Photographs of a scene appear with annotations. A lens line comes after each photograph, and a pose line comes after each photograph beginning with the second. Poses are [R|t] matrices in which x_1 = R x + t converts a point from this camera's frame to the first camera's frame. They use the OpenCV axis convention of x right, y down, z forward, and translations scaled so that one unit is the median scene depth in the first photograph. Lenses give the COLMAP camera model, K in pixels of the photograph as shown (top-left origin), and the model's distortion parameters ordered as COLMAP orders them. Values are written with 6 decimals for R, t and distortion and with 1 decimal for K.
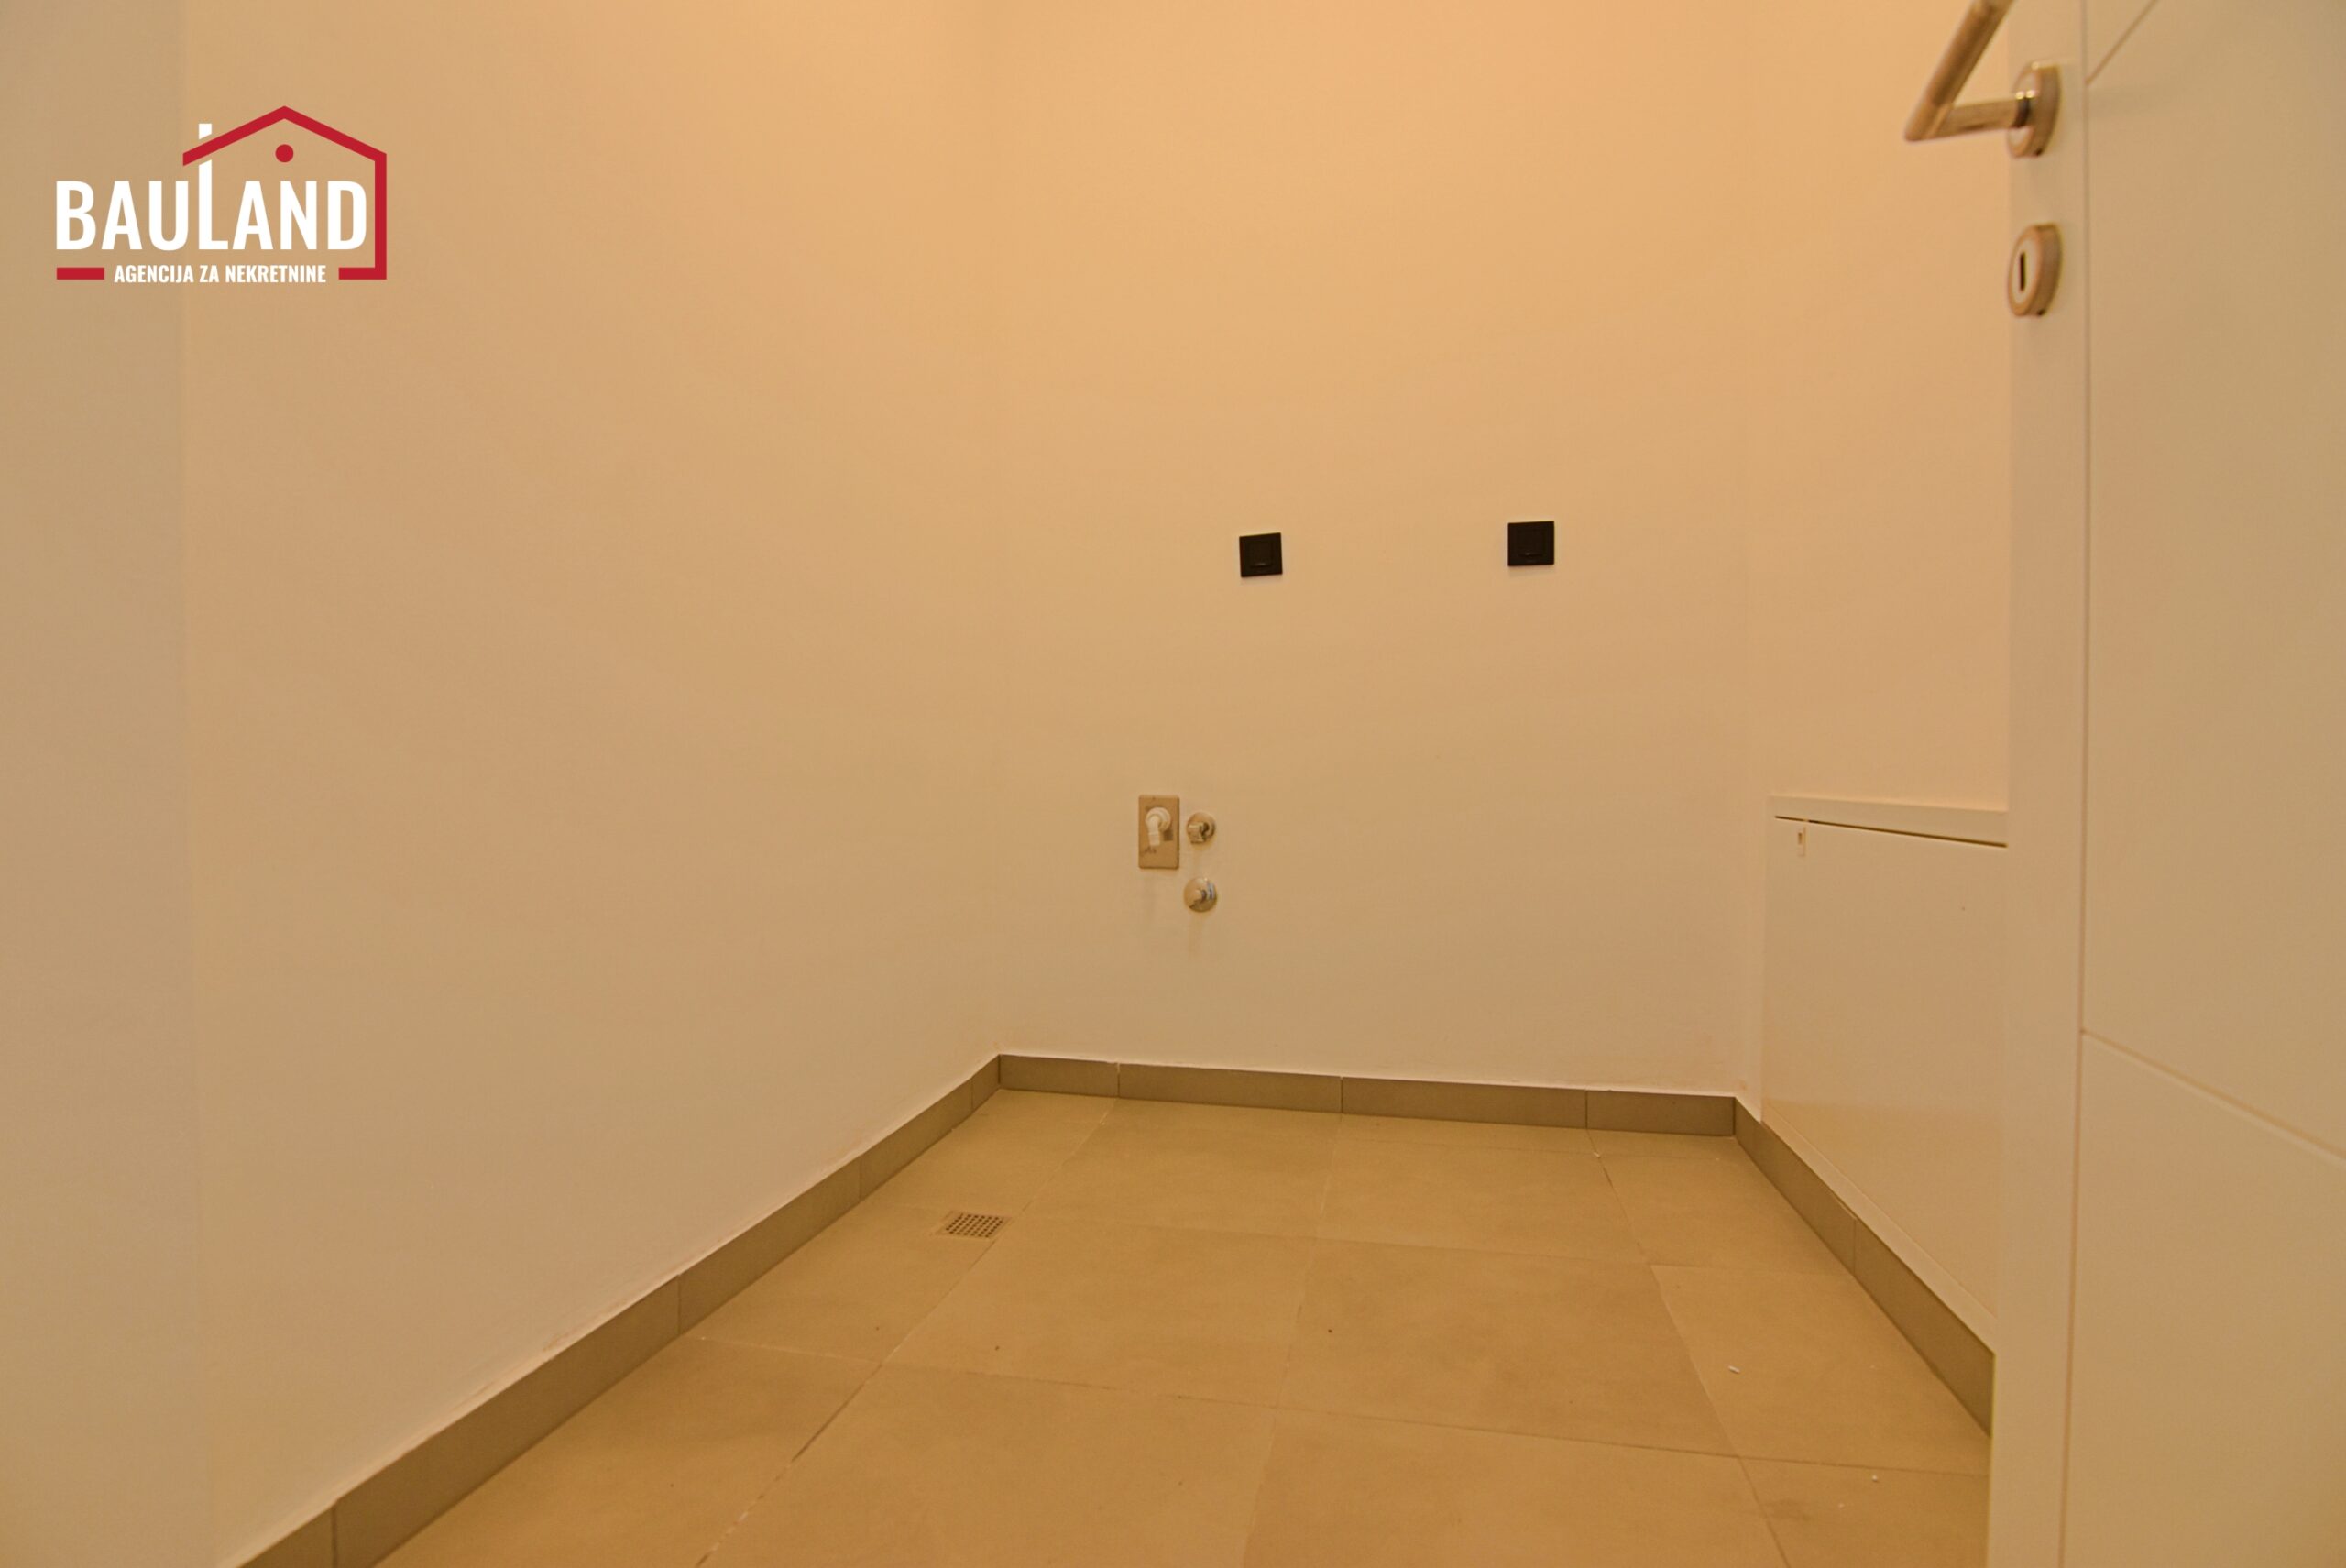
lens RADIAL K [[1144.1, 0, 1173.4], [0, 1144.1, 787.3], [0, 0, 1]] dist [-0.017495, -0.006450]
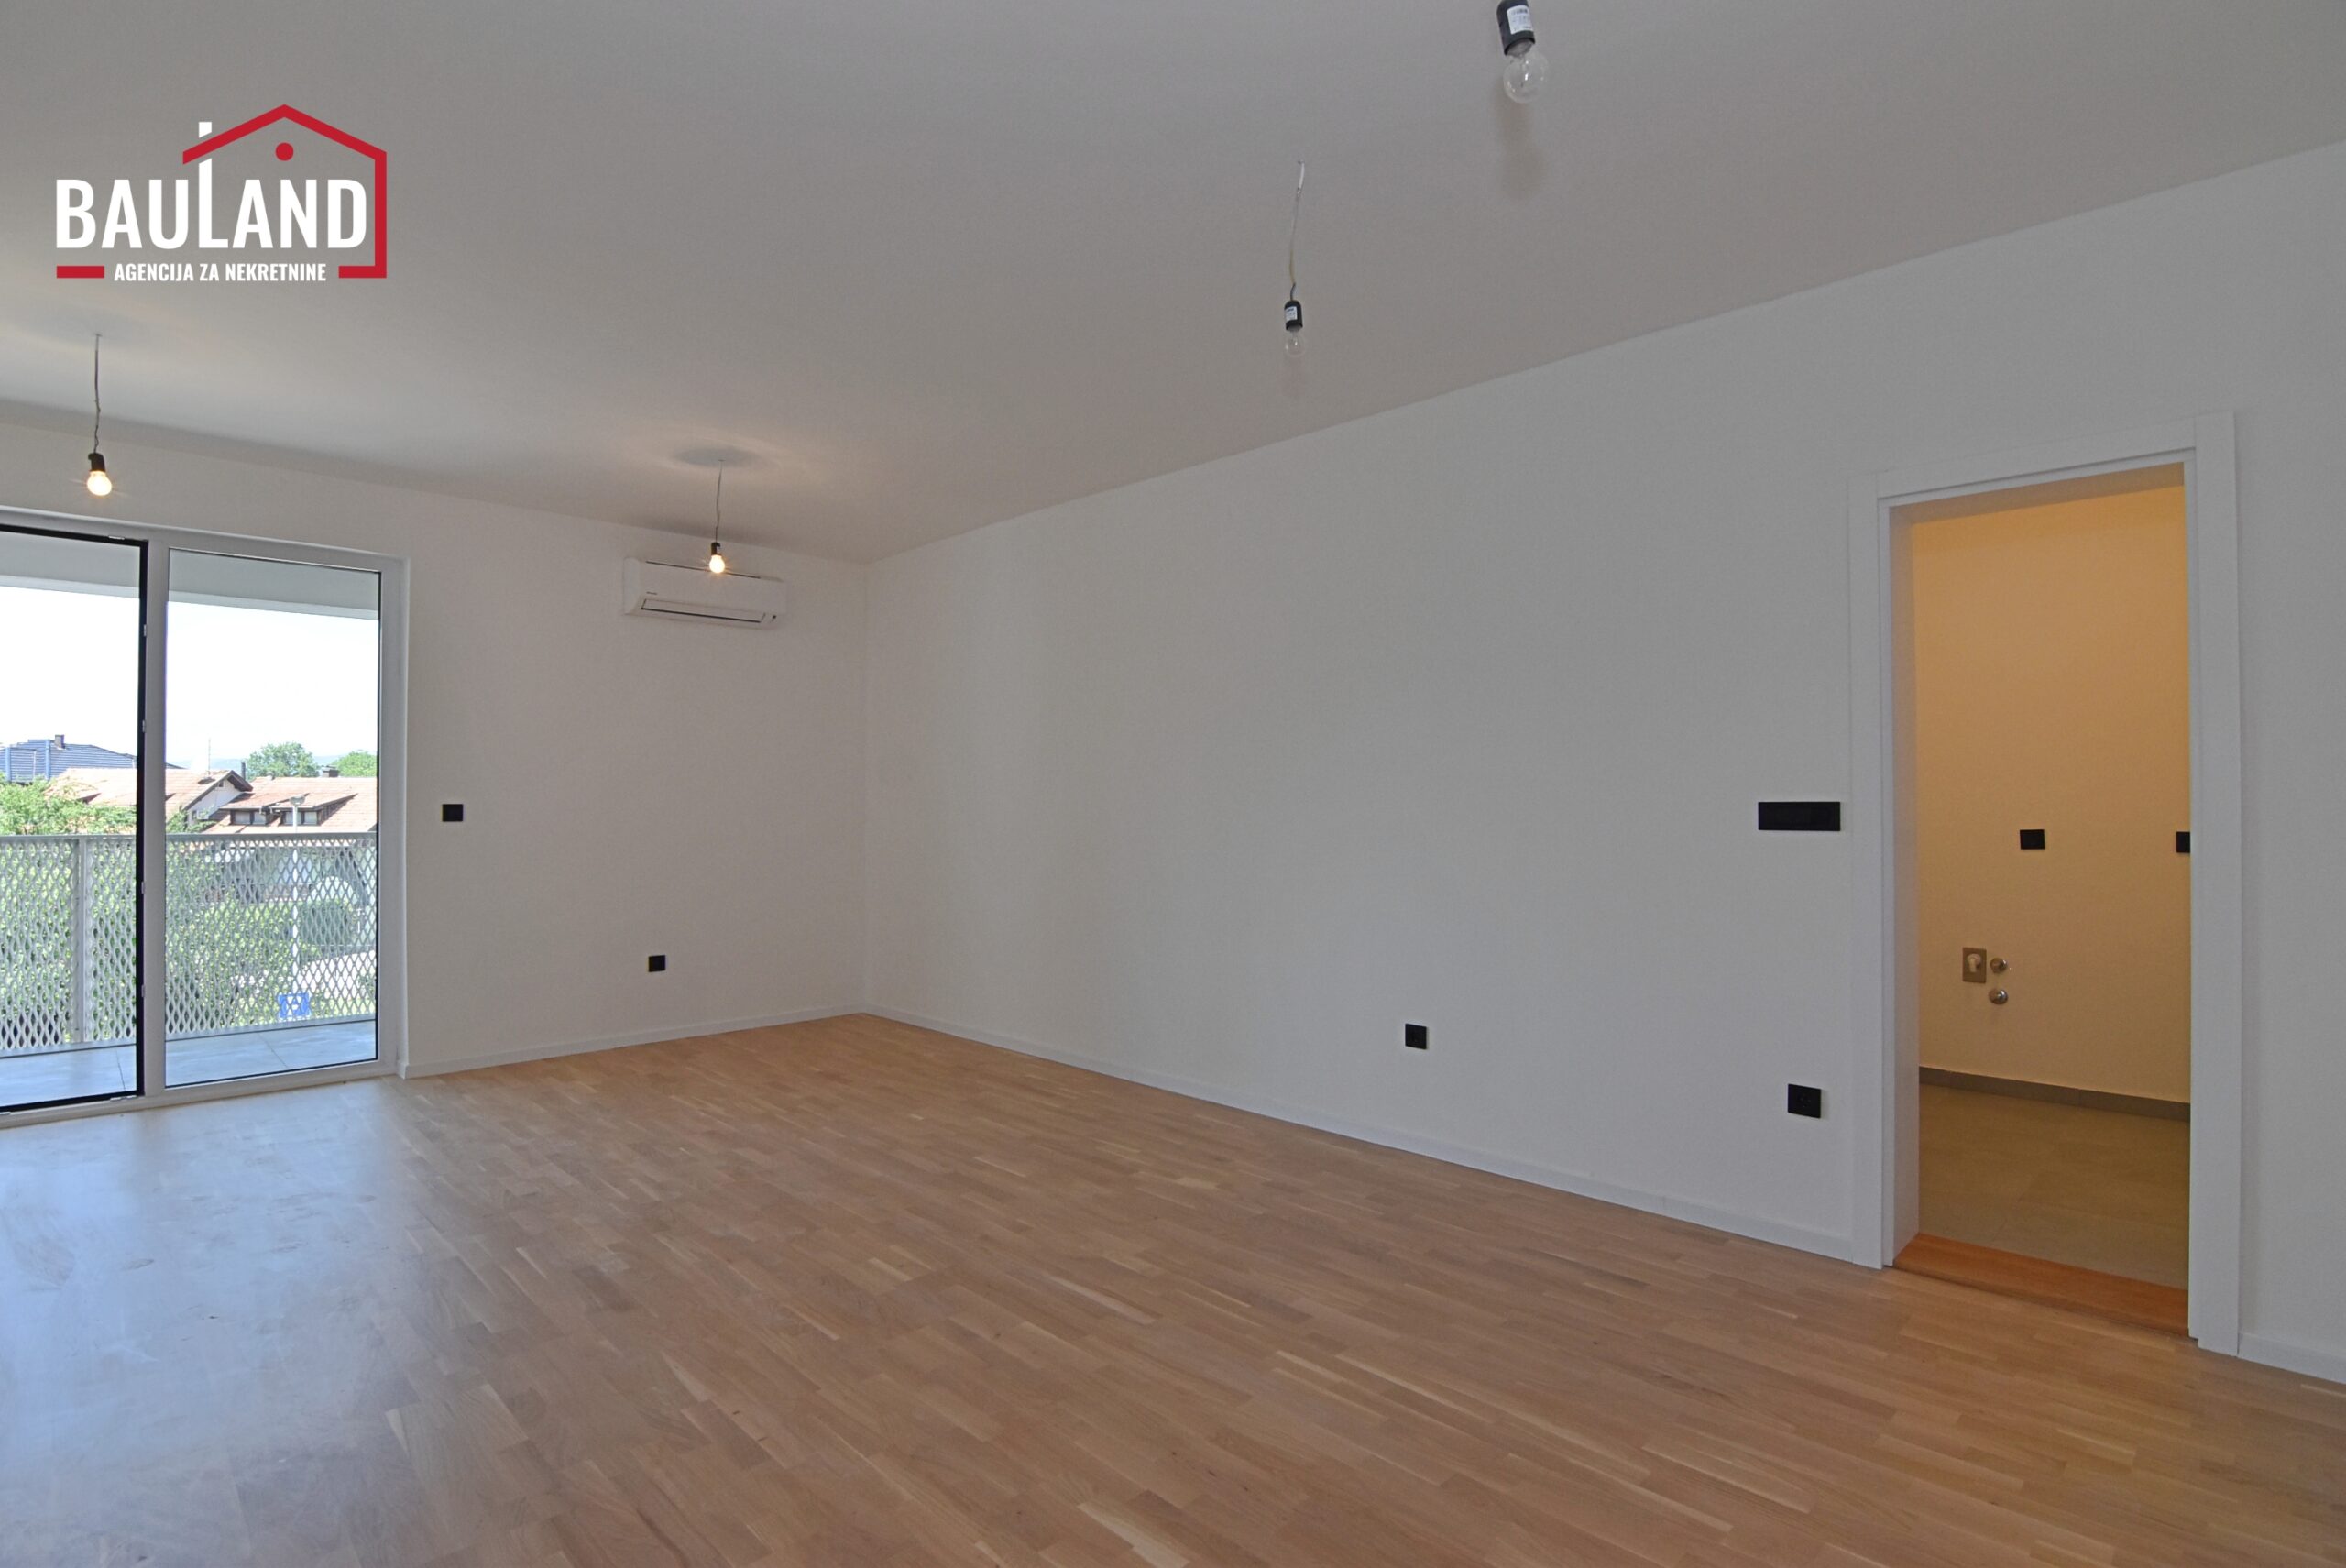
lens RADIAL K [[1144.1, 0, 1174.9], [0, 1144.1, 797.3], [0, 0, 1]] dist [-0.017495, -0.006450]
pose [[0.832990, 0.002209, -0.553283, -0.088677], [-0.008454, 0.999926, -0.008736, -0.246496], [0.553223, 0.011954, 0.832947, -1.618706]]
